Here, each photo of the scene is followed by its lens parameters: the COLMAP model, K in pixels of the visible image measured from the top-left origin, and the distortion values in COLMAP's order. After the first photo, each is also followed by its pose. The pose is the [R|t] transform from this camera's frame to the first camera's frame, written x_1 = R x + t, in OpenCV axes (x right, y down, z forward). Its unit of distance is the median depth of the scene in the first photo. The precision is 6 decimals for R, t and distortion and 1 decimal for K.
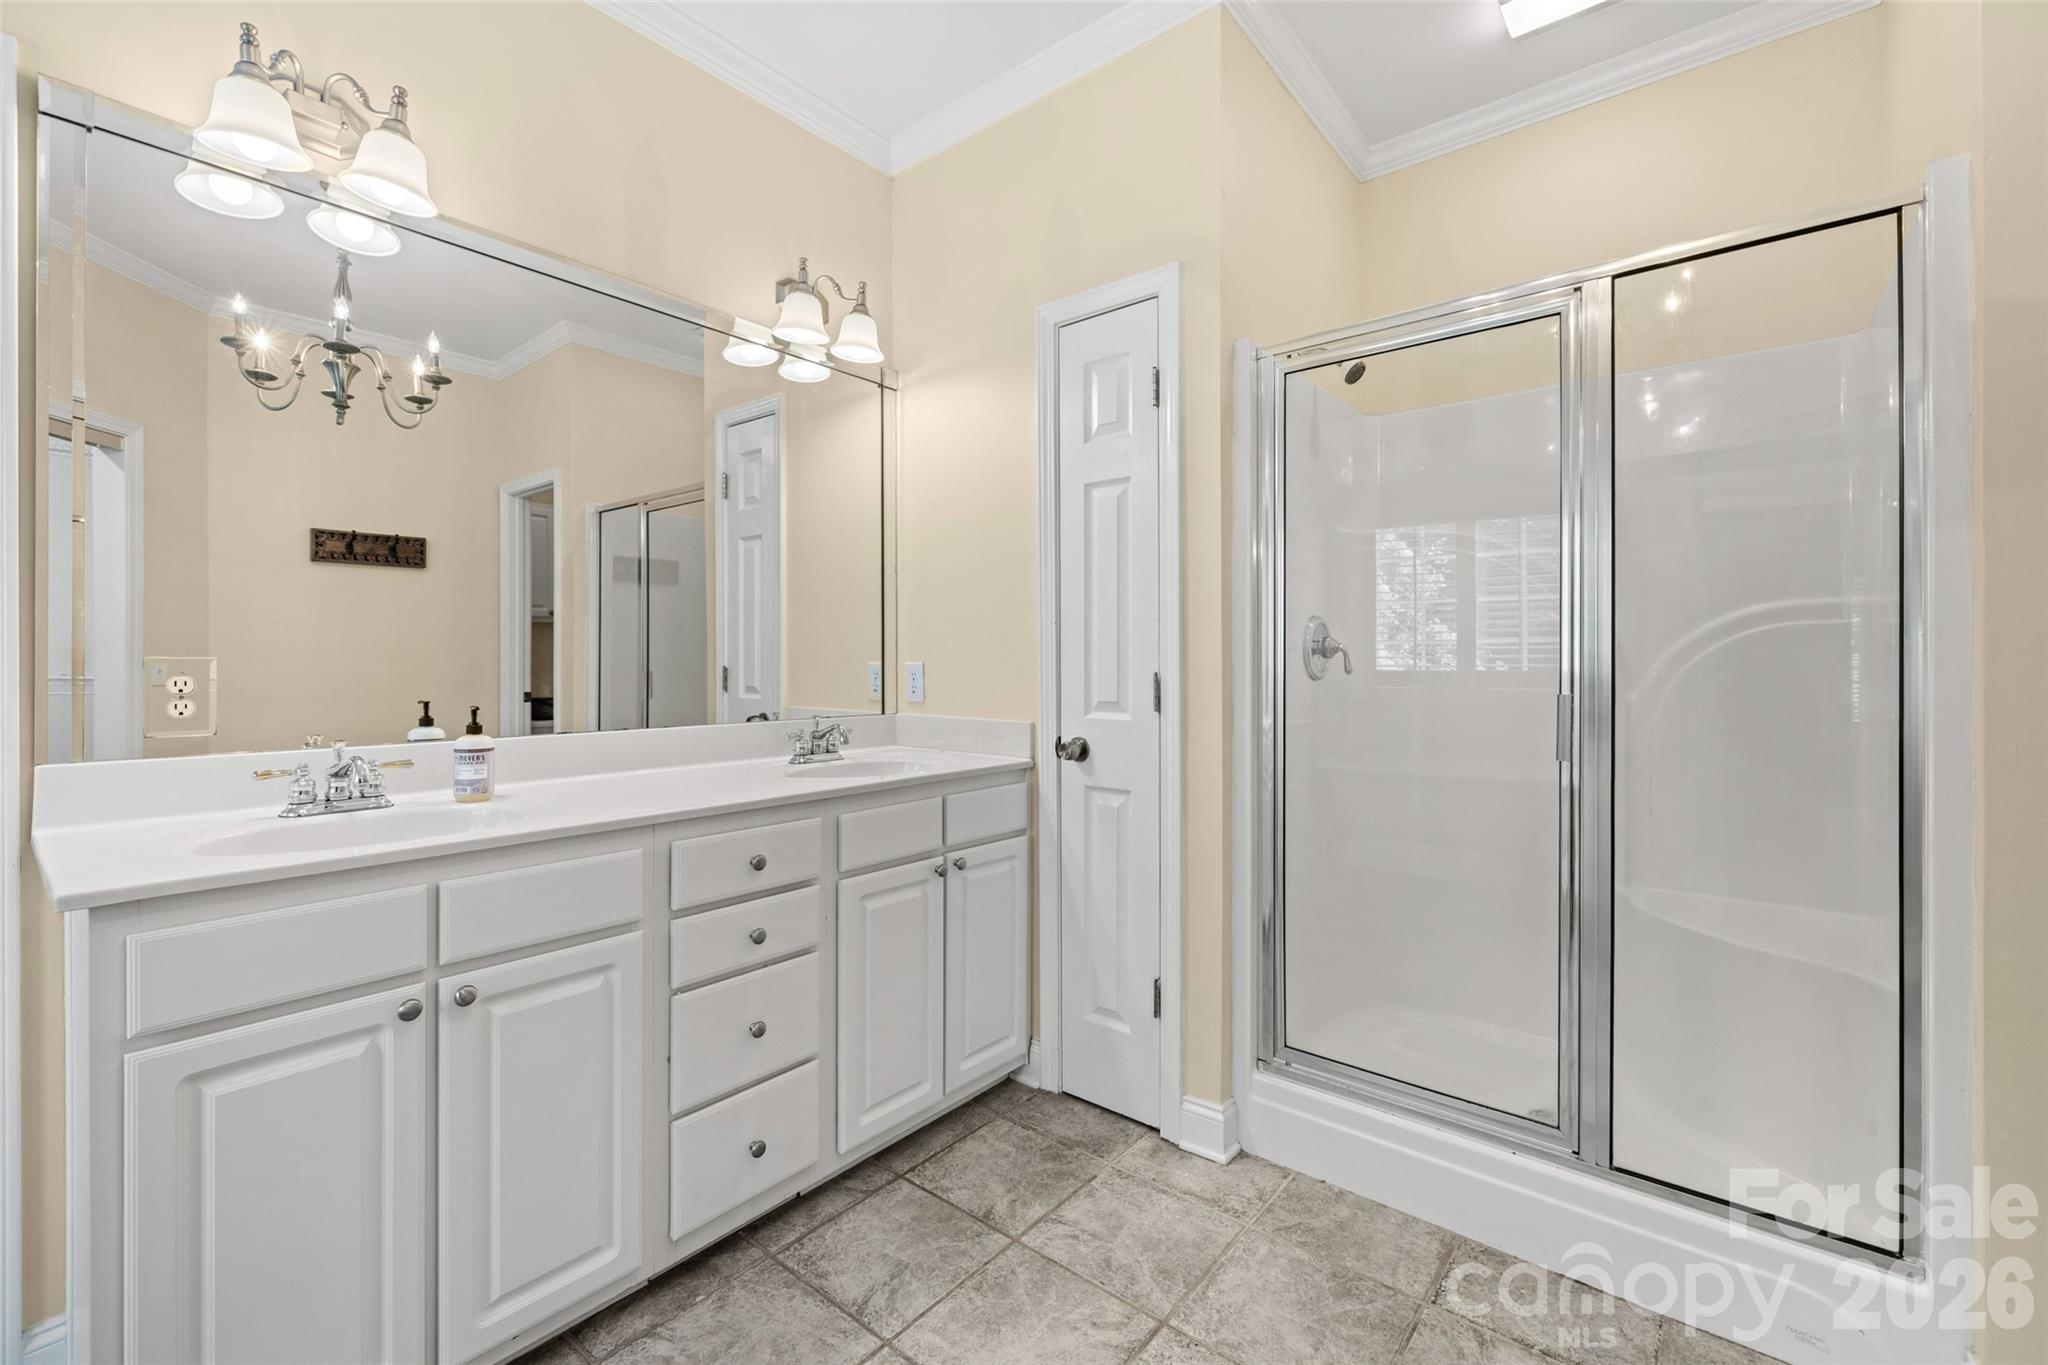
lens RADIAL K [[863.8, 0, 1019.0], [0, 863.8, 678.9], [0, 0, 1]] dist [0.001973, 0.000152]
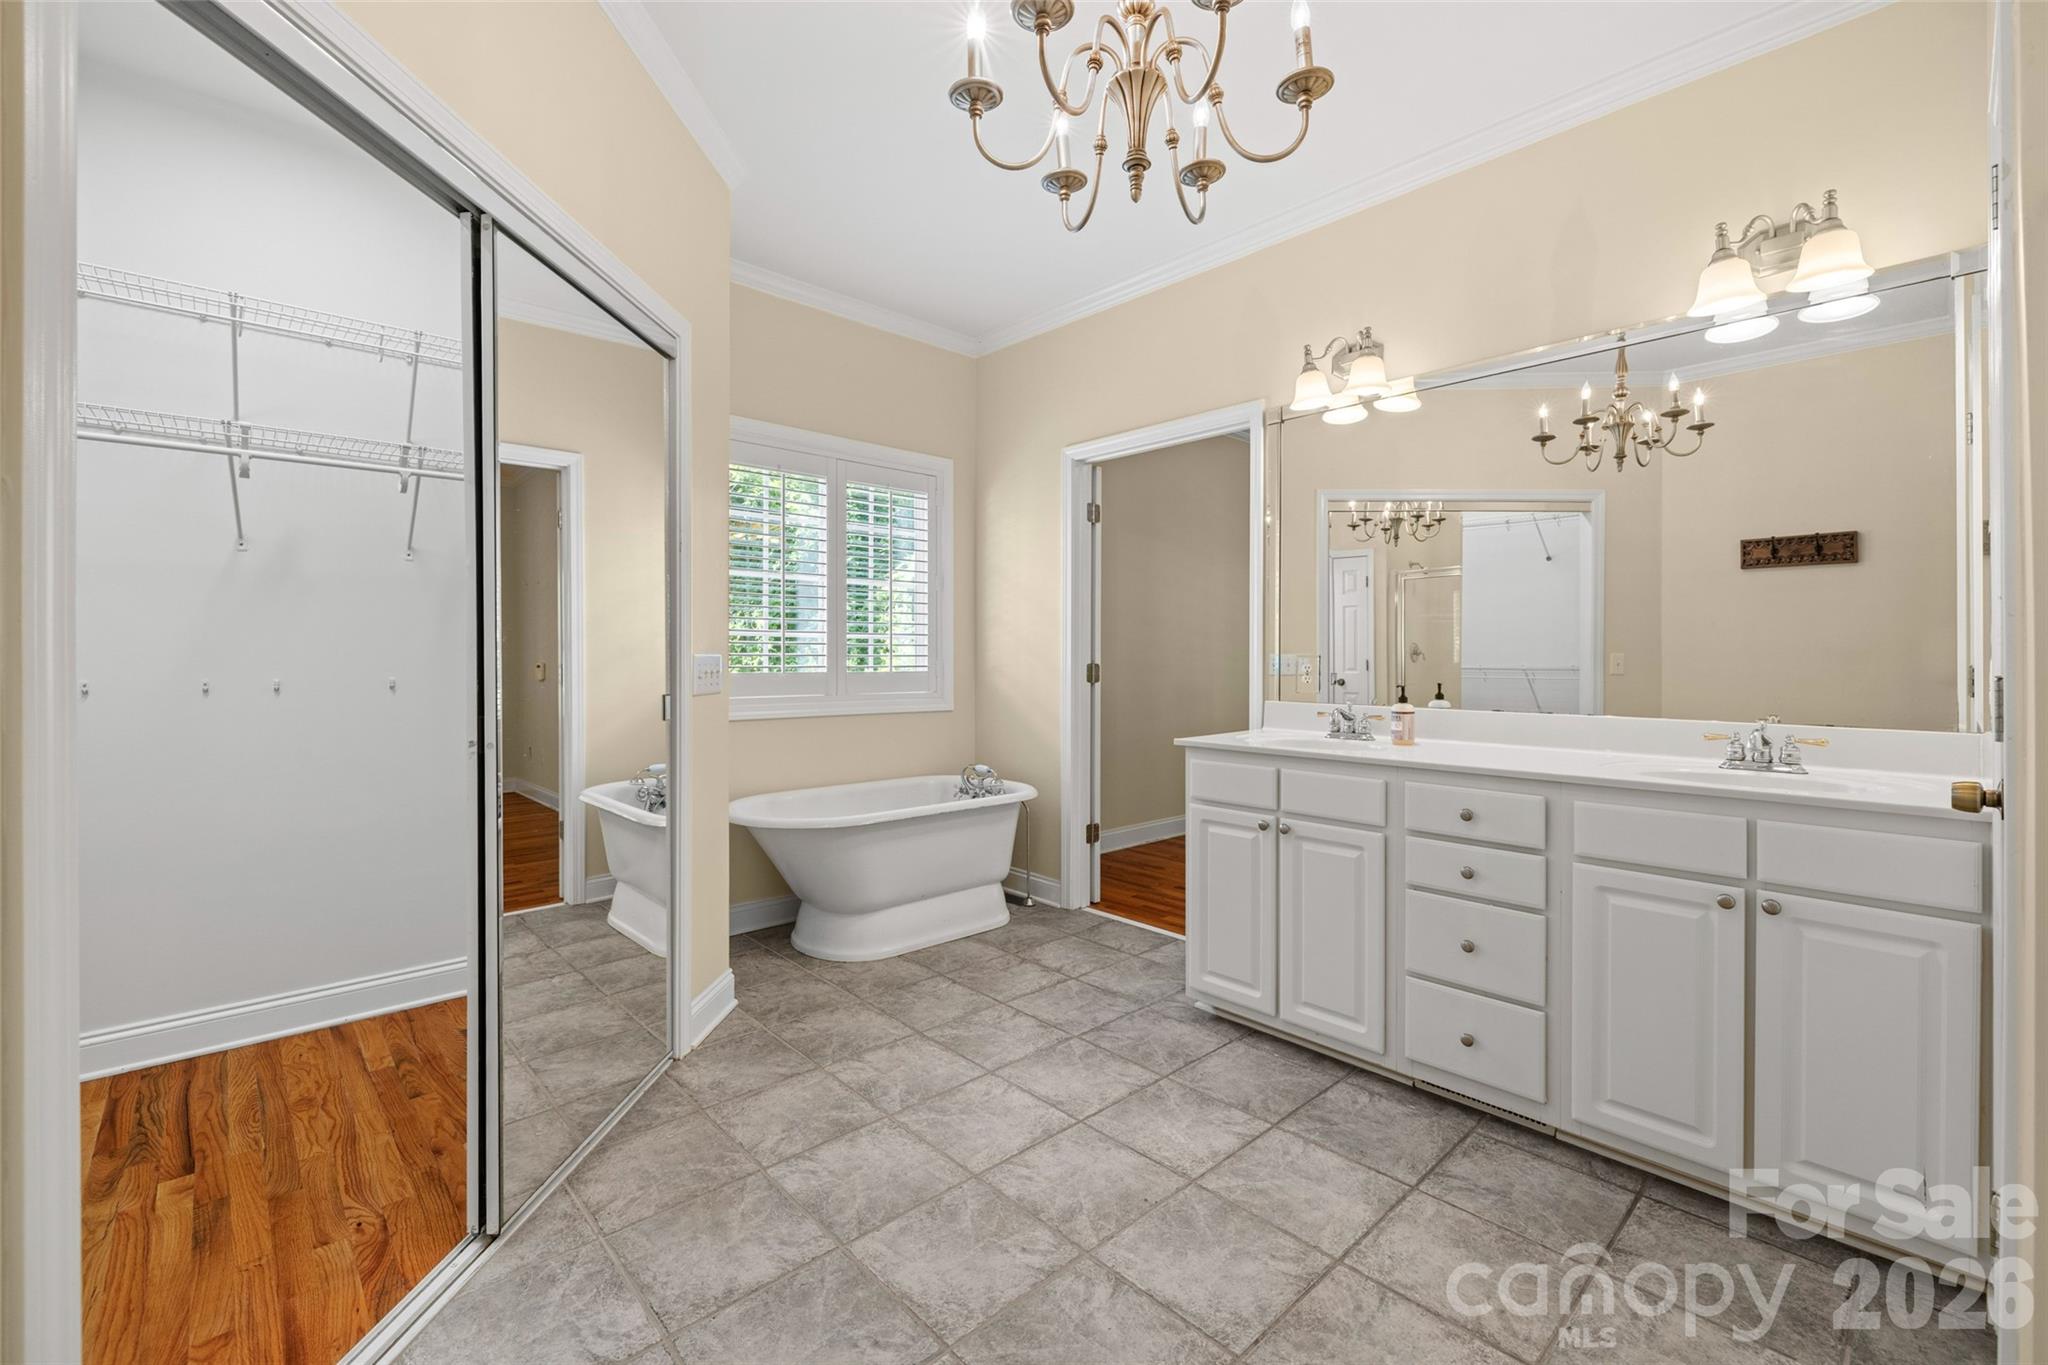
lens RADIAL K [[863.8, 0, 1019.7], [0, 863.8, 661.8], [0, 0, 1]] dist [0.001973, 0.000152]
pose [[-0.128480, 0.006508, -0.991691, 0.835499], [-0.020472, 0.999748, 0.009213, -0.010055], [0.991501, 0.021486, -0.128314, 0.396977]]
